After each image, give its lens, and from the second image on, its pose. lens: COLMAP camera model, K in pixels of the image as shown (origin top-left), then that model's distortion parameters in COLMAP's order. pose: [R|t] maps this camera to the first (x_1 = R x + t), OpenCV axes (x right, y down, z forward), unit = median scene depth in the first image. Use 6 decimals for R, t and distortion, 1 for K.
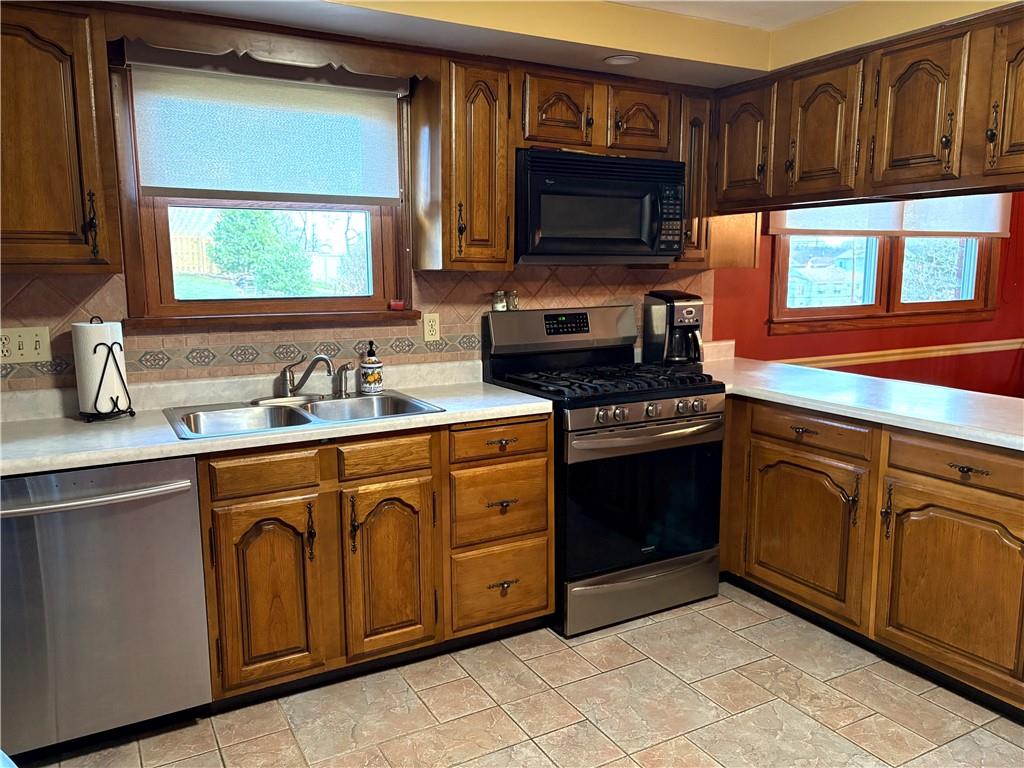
lens RADIAL K [[784.3, 0, 512.0], [0, 784.3, 384.0], [0, 0, 1]] dist [0.046164, -0.069815]
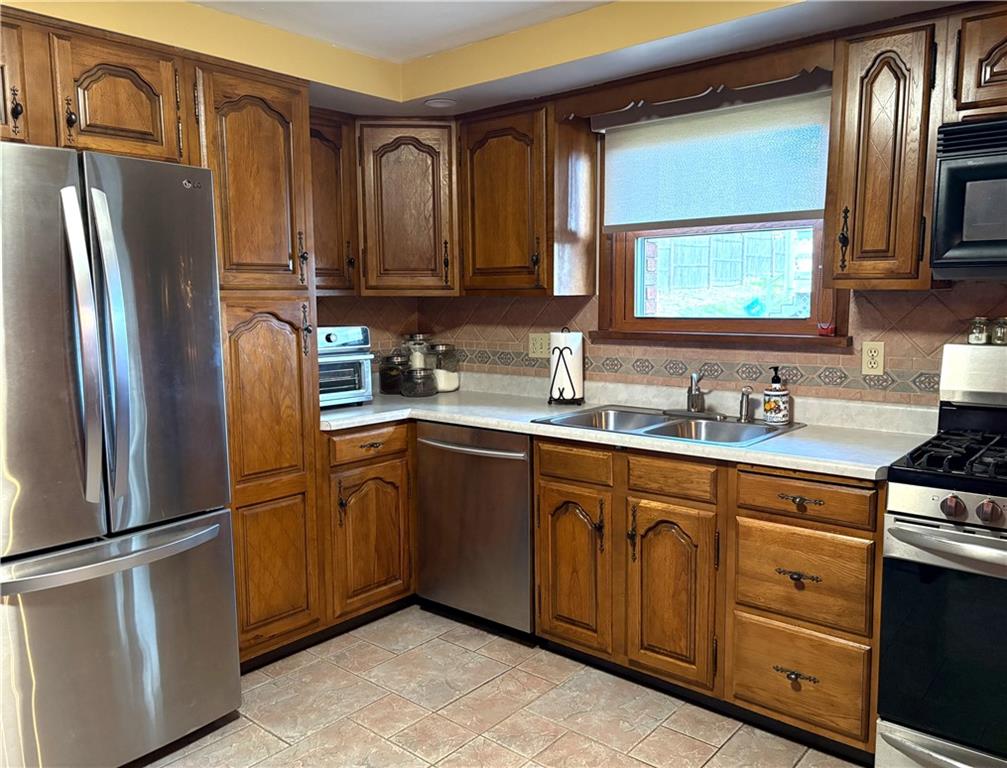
lens RADIAL K [[775.0, 0, 503.5], [0, 775.0, 384.0], [0, 0, 1]] dist [0.024894, 0.004825]
pose [[0.342456, 0.105540, -0.933587, 0.599147], [-0.129523, 0.989486, 0.064348, -0.054635], [0.930563, 0.098885, 0.352525, 0.401200]]
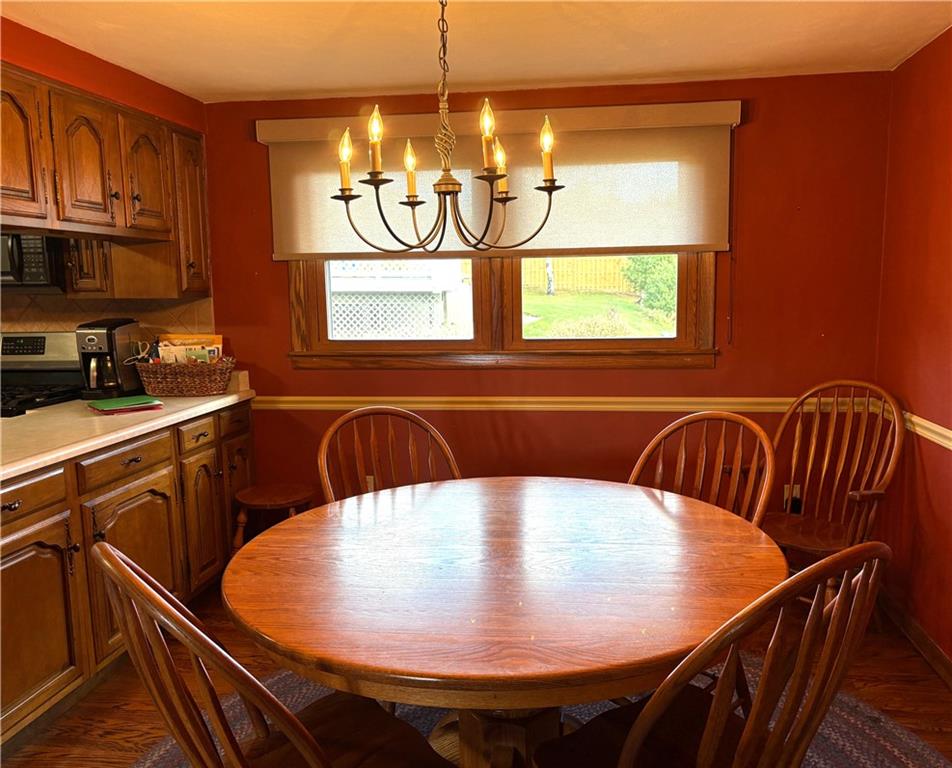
lens RADIAL K [[773.2, 0, 476.0], [0, 773.2, 384.0], [0, 0, 1]] dist [0.056463, -0.004336]
pose [[0.787472, 0.068249, -0.612560, 1.563858], [-0.079754, 0.996778, 0.008529, -0.101368], [0.611168, 0.042138, 0.790378, 0.606033]]
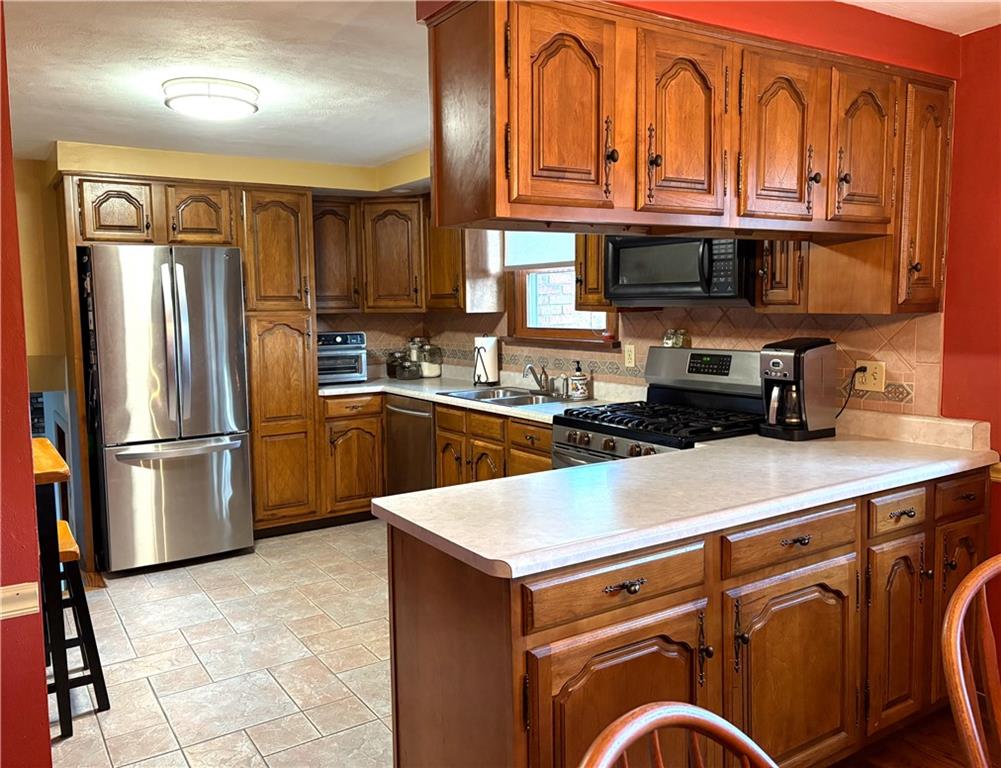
lens RADIAL K [[799.3, 0, 483.1], [0, 799.3, 379.3], [0, 0, 1]] dist [0.005328, 0.013929]
pose [[0.056232, 0.098143, -0.993582, 1.311996], [-0.133089, 0.987013, 0.089962, -0.135719], [0.989508, 0.127176, 0.068564, 0.777228]]
